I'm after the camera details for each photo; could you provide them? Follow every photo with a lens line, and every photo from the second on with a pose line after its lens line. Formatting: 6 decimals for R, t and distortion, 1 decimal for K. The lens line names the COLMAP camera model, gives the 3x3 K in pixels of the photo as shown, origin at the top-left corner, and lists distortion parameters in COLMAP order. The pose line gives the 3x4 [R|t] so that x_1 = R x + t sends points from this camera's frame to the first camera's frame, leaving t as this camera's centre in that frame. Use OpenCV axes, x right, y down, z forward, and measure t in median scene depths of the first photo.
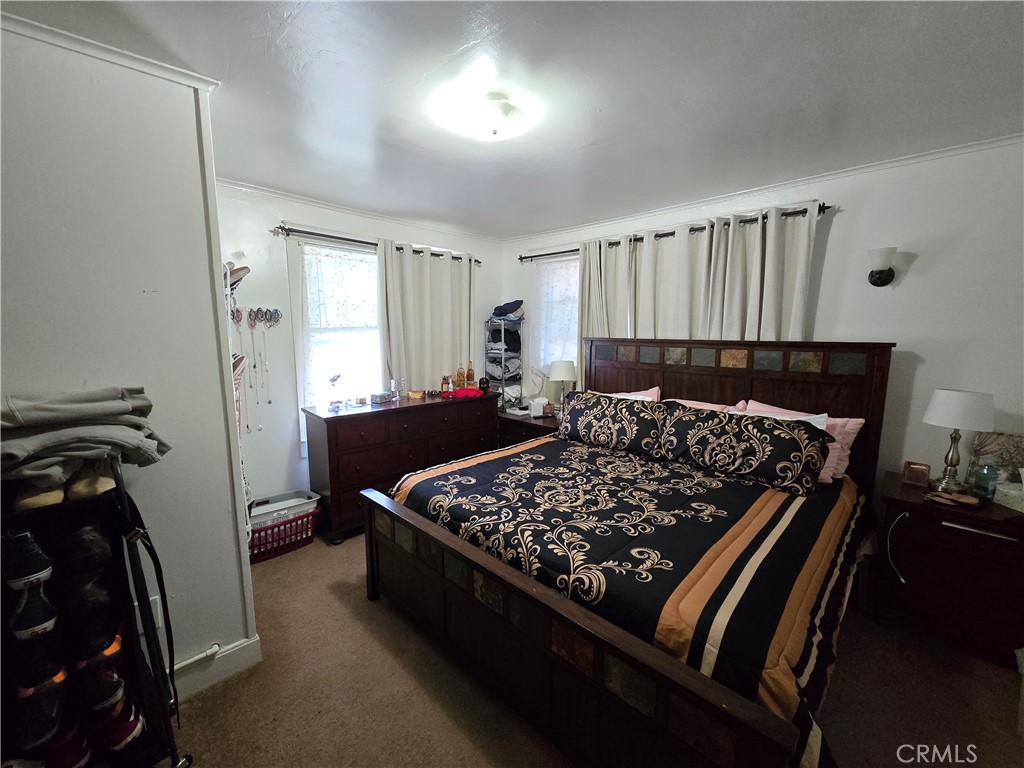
lens RADIAL K [[418.2, 0, 514.6], [0, 418.2, 380.8], [0, 0, 1]] dist [-0.003011, 0.000317]
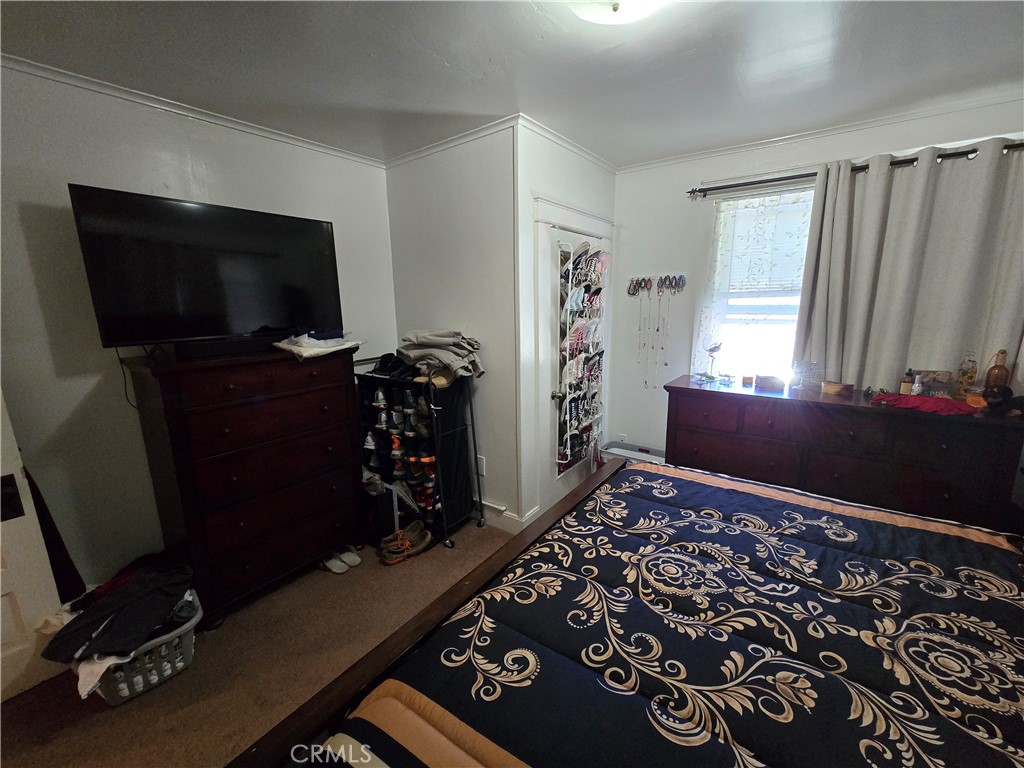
lens RADIAL K [[418.2, 0, 516.8], [0, 418.2, 389.0], [0, 0, 1]] dist [-0.003011, 0.000317]
pose [[0.156325, 0.201872, -0.966856, 0.564457], [-0.100815, 0.977039, 0.187698, -0.067369], [0.982547, 0.068131, 0.173088, 0.592503]]
